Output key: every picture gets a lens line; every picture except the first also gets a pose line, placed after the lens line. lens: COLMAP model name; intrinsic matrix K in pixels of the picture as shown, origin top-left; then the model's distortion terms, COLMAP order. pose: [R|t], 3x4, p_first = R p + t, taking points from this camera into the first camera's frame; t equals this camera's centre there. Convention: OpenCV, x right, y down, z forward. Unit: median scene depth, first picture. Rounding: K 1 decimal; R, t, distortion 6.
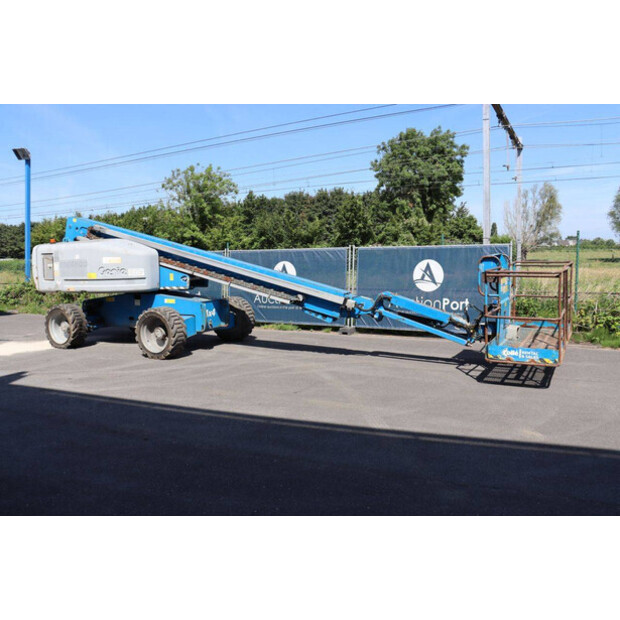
lens RADIAL K [[502.1, 0, 316.0], [0, 502.1, 307.7], [0, 0, 1]] dist [-0.177200, 0.159836]
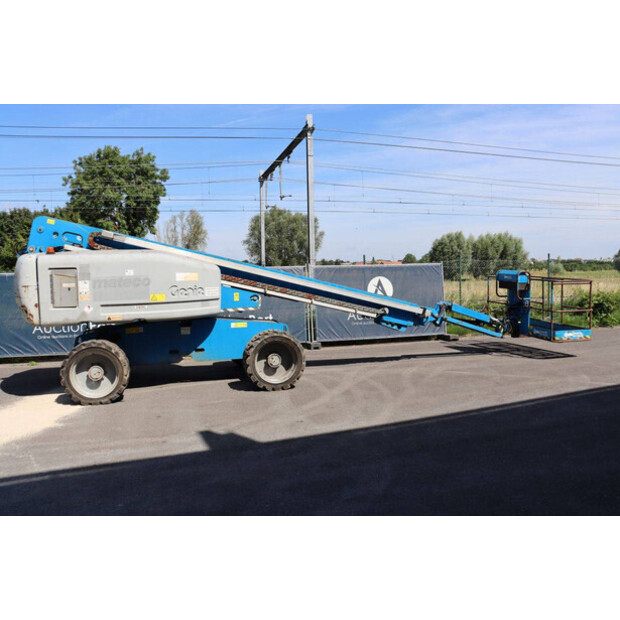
lens RADIAL K [[502.1, 0, 316.0], [0, 502.1, 307.7], [0, 0, 1]] dist [-0.177200, 0.159836]
pose [[0.734438, -0.046874, 0.677055, -0.687228], [0.080188, 0.996617, -0.017985, -0.015058], [-0.673922, 0.067501, 0.735713, 0.242458]]
